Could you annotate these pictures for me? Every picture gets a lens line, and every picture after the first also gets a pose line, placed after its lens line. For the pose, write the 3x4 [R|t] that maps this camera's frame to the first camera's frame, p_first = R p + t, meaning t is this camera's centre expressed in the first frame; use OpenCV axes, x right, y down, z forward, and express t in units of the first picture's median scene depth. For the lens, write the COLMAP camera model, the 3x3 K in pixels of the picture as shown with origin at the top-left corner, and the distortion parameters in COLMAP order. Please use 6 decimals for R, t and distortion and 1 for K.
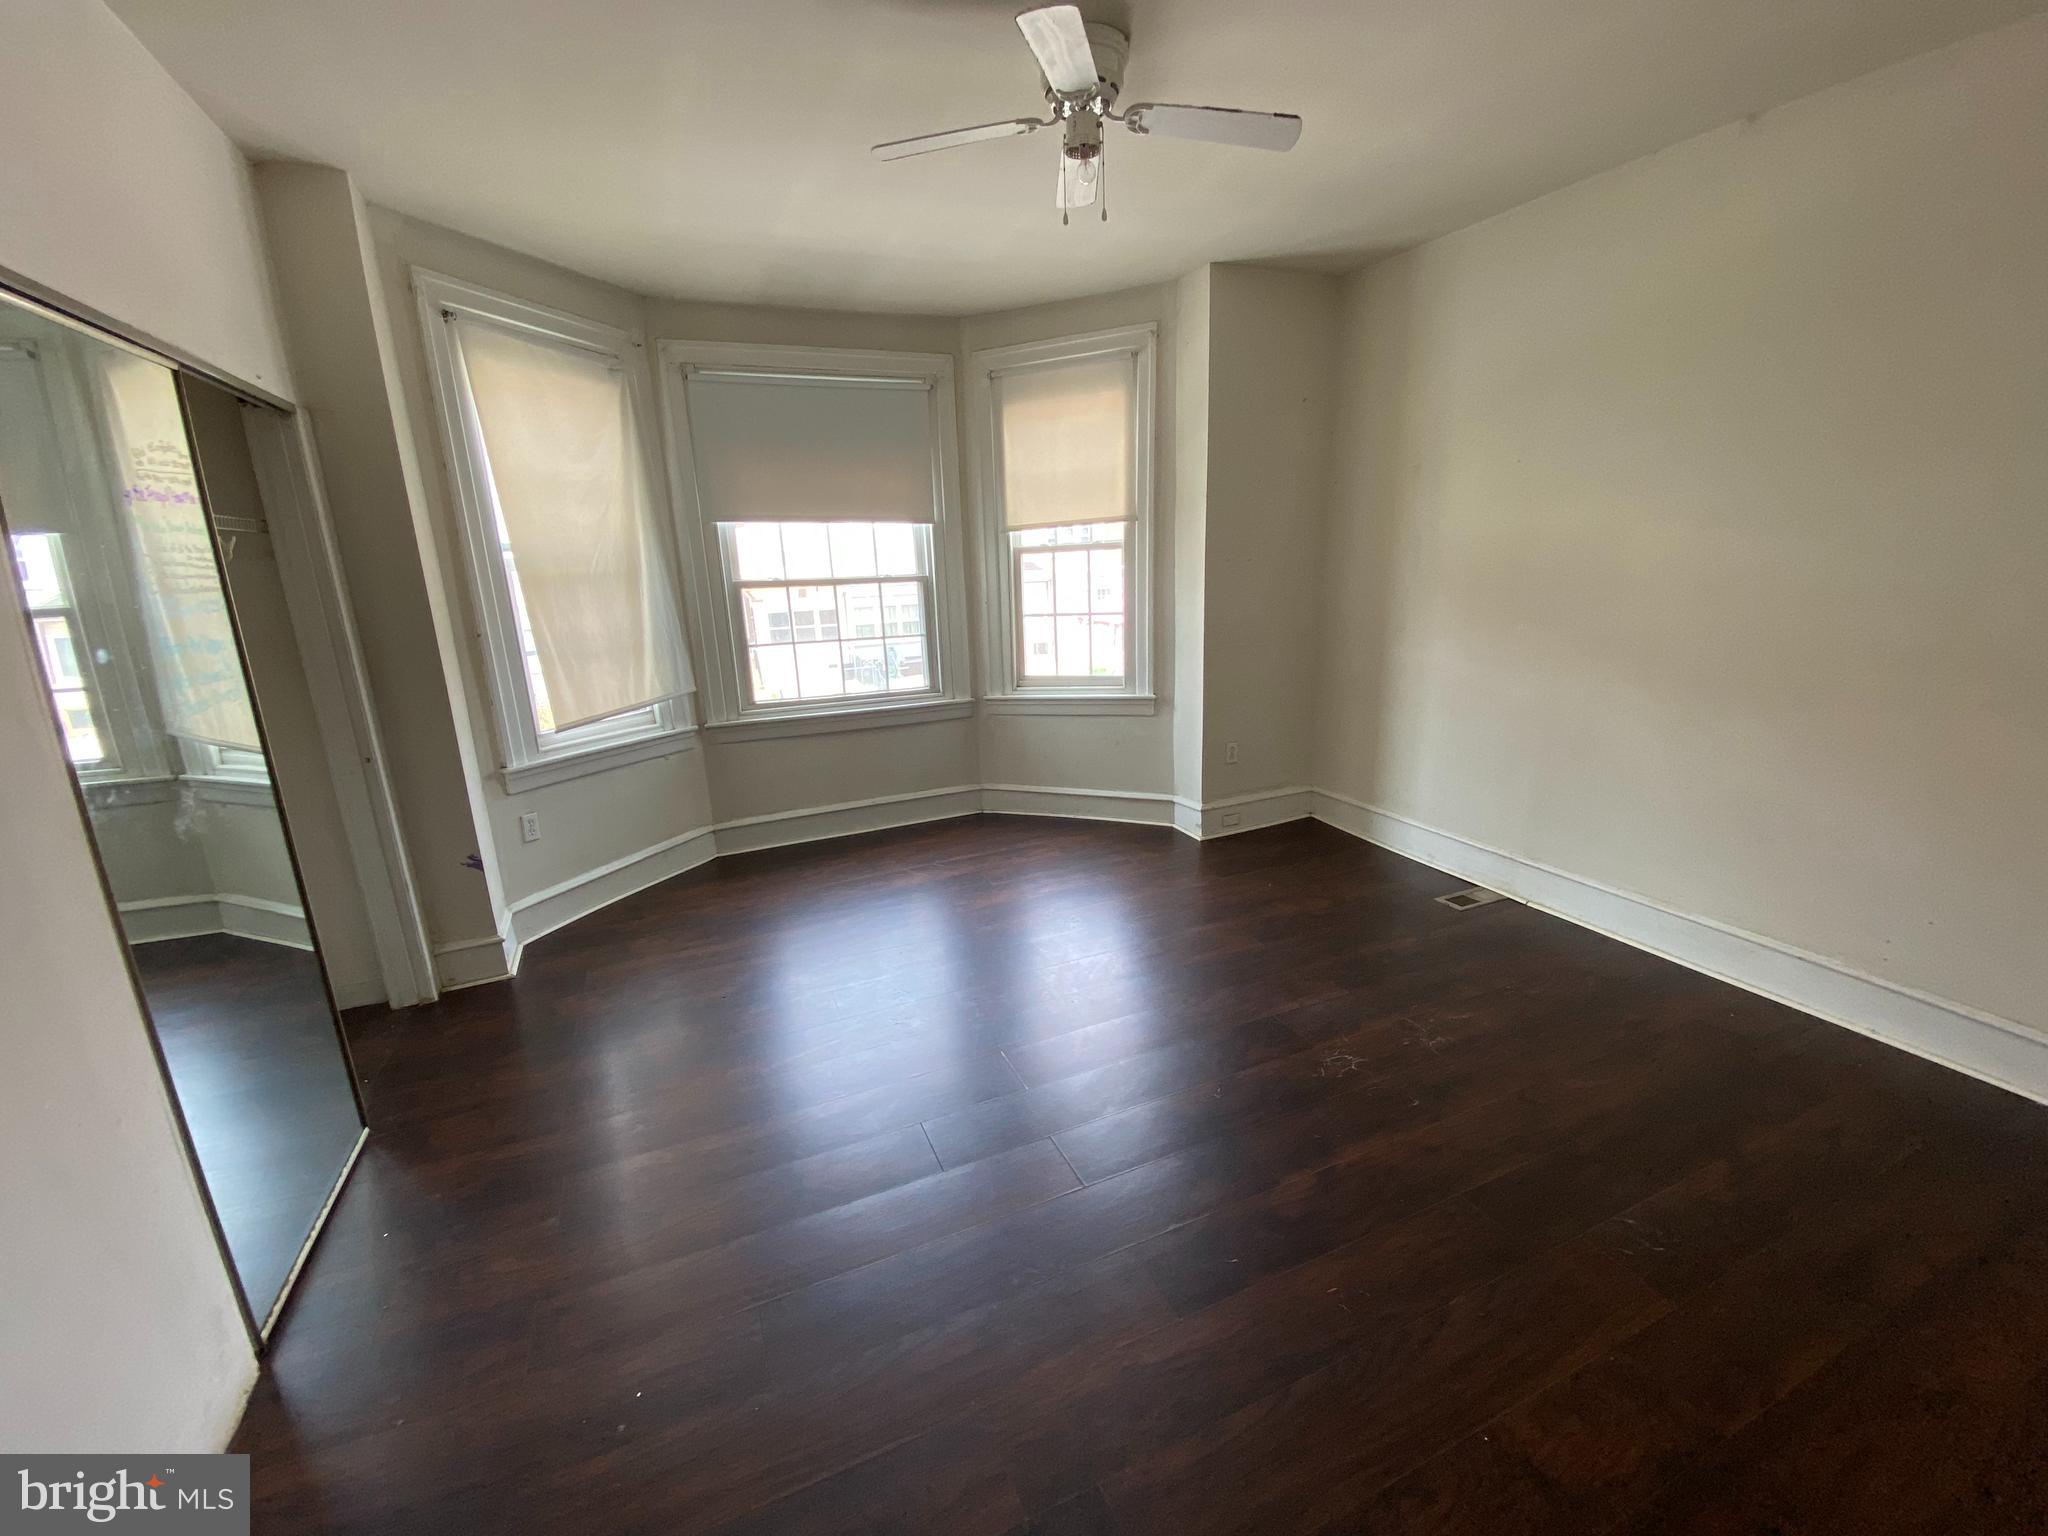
lens RADIAL K [[830.2, 0, 1025.2], [0, 830.2, 765.0], [0, 0, 1]] dist [-0.003774, -0.006349]
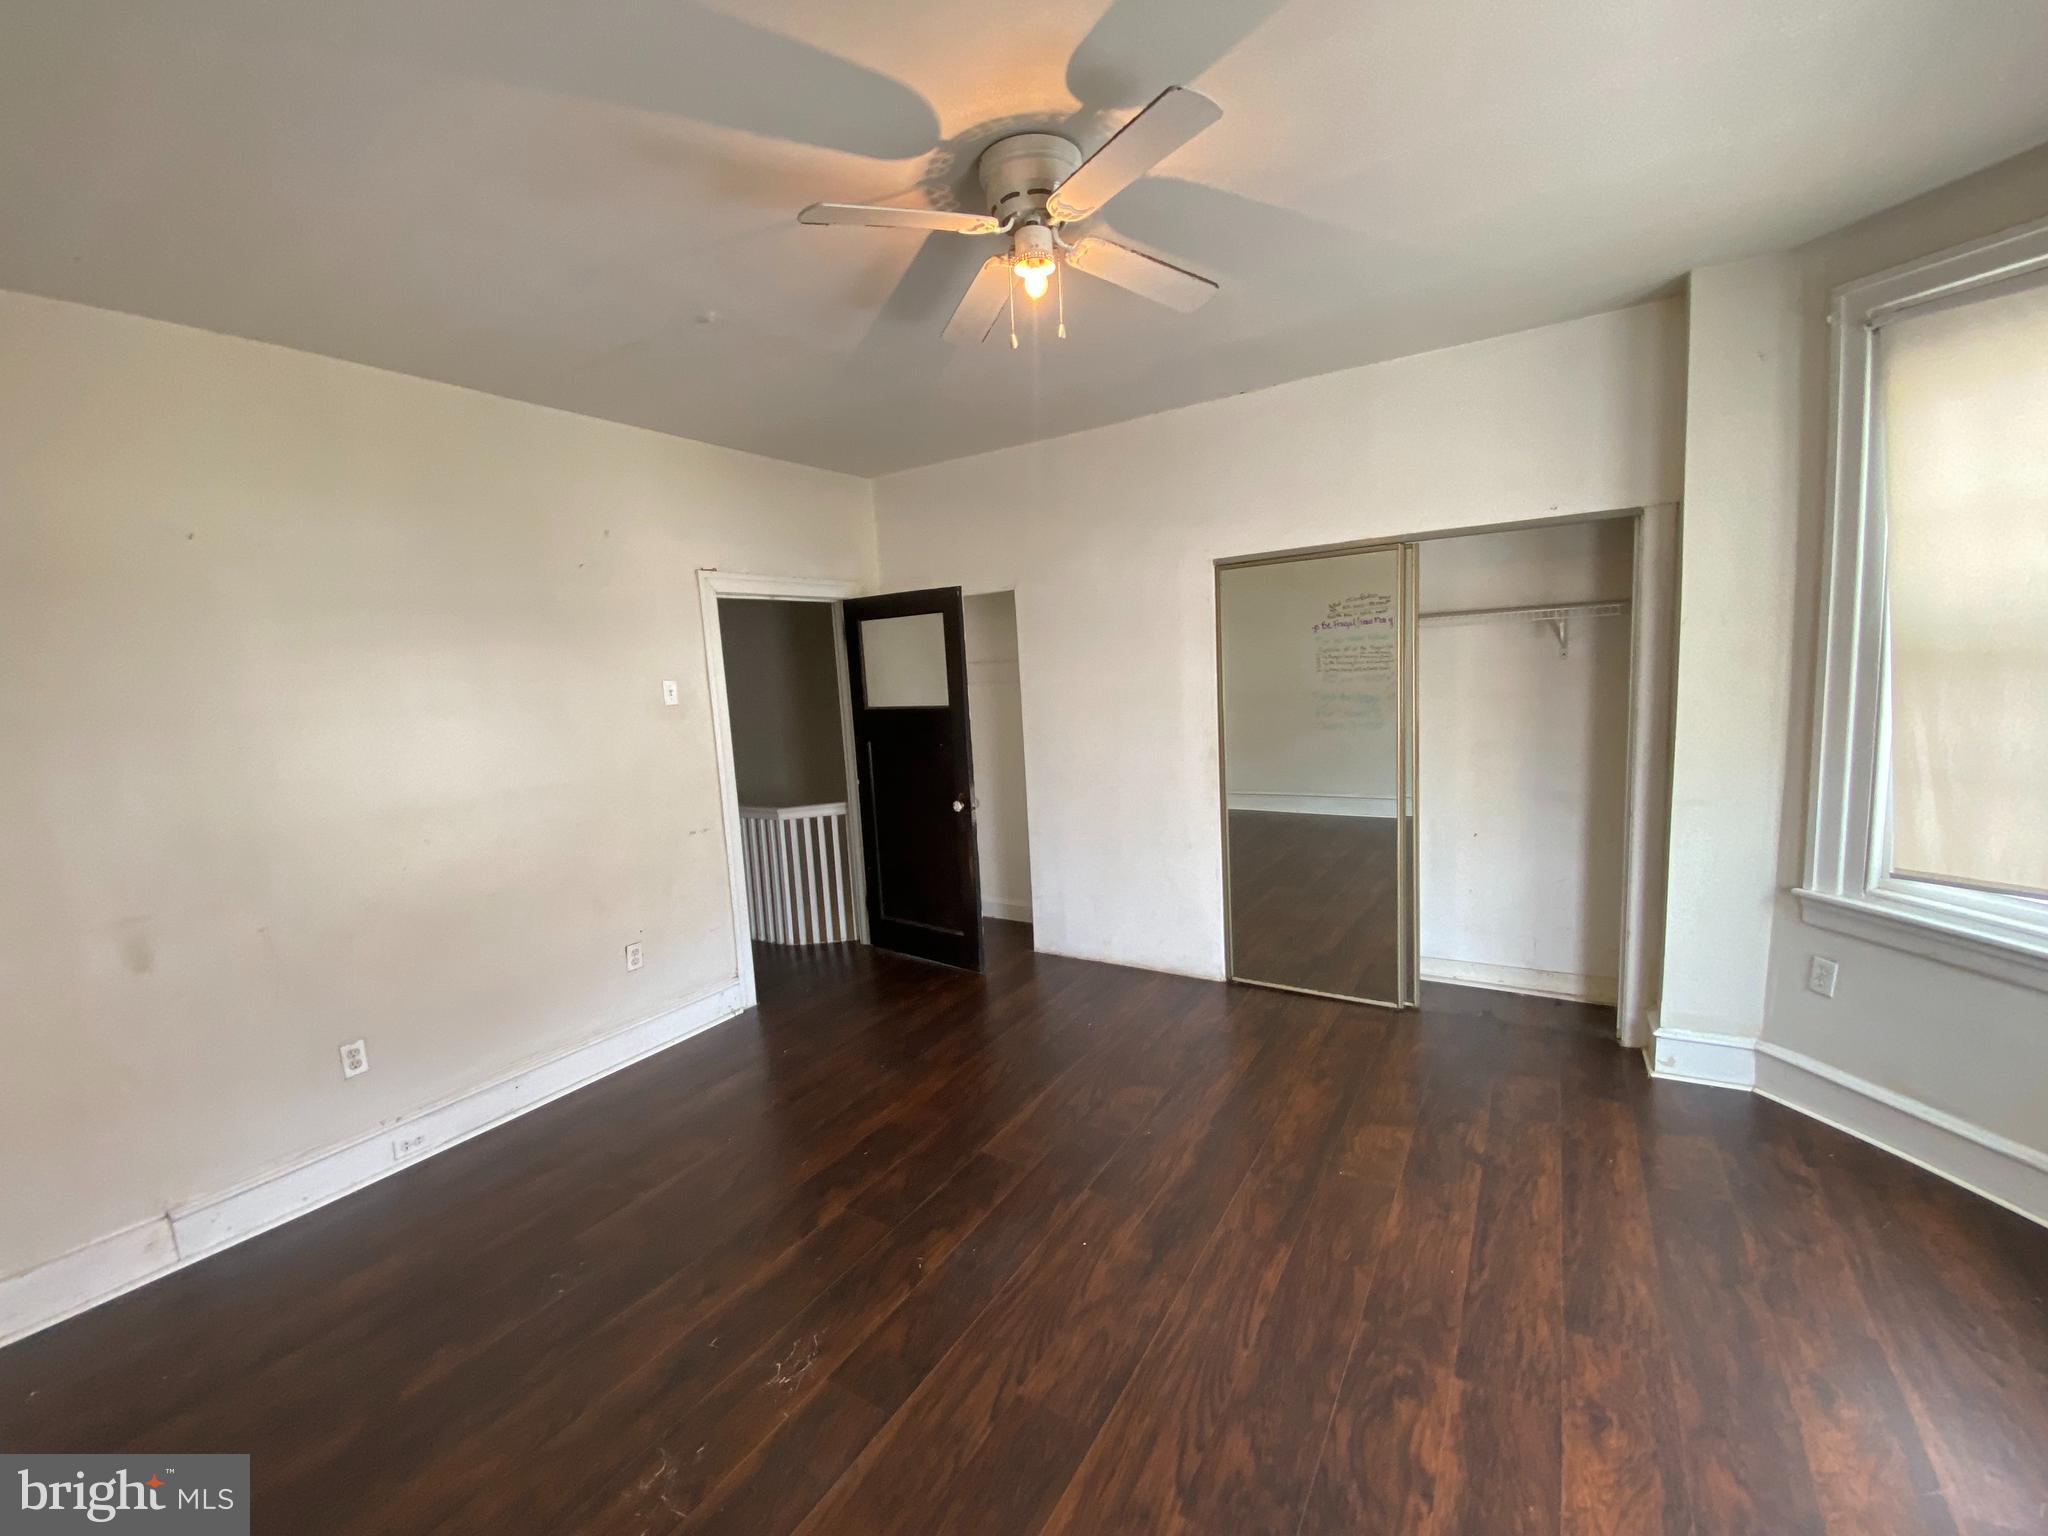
lens RADIAL K [[830.2, 0, 1028.5], [0, 830.2, 766.5], [0, 0, 1]] dist [-0.003774, -0.006349]
pose [[-0.839849, 0.134443, -0.525908, 0.389438], [-0.060535, 0.939603, 0.336871, -0.317855], [0.539435, 0.314756, -0.780986, 1.142084]]
